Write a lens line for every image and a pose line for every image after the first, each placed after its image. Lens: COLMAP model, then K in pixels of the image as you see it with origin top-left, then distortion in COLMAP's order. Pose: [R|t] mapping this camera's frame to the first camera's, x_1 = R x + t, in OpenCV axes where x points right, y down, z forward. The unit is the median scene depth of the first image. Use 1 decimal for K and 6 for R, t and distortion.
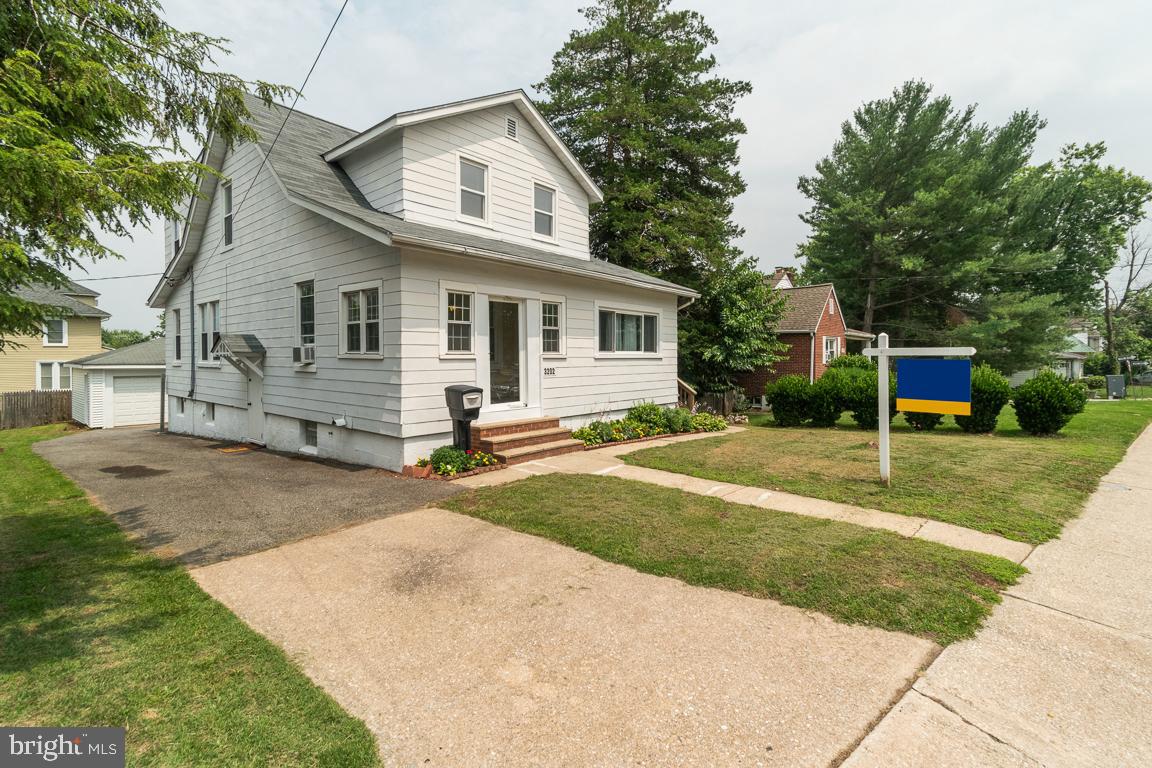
lens RADIAL K [[528.8, 0, 576.3], [0, 528.8, 370.5], [0, 0, 1]] dist [-0.000532, -0.000019]
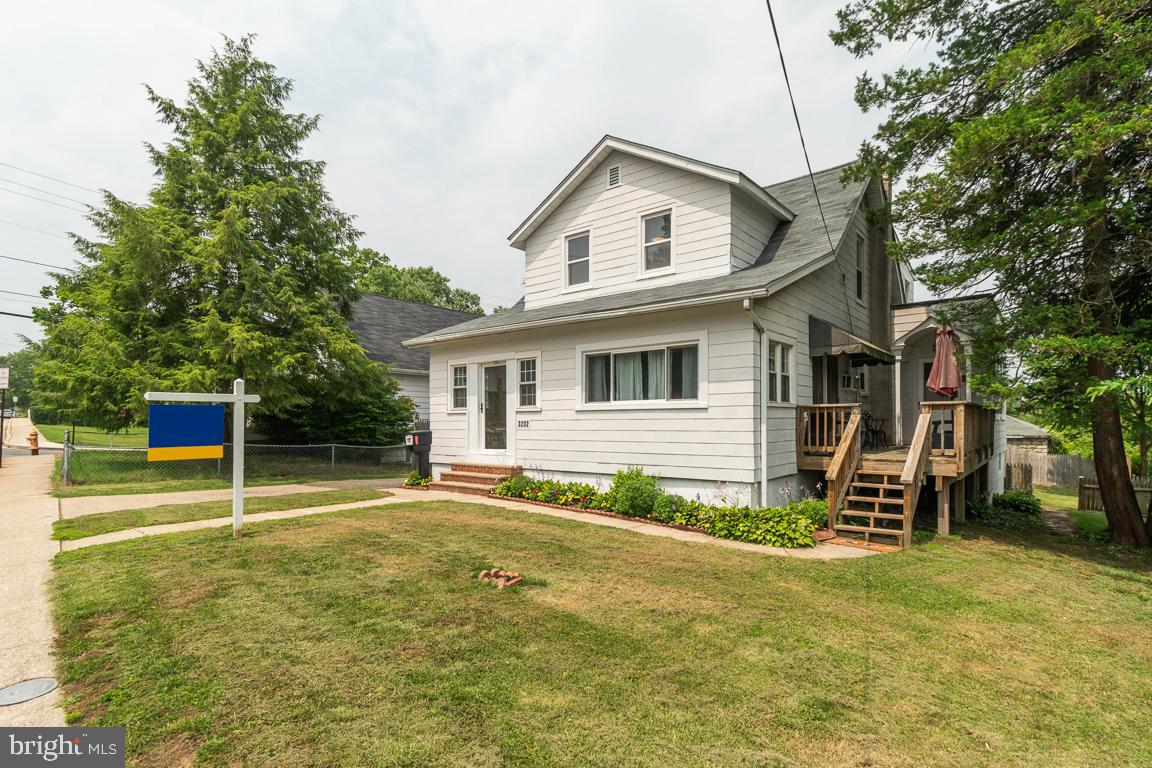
lens RADIAL K [[583.7, 0, 575.8], [0, 583.7, 423.1], [0, 0, 1]] dist [0.020724, 0.000081]
pose [[0.032006, 0.001786, -0.999486, 1.108461], [-0.021057, 0.999778, 0.001112, -0.003309], [0.999266, 0.021011, 0.032036, 1.047950]]
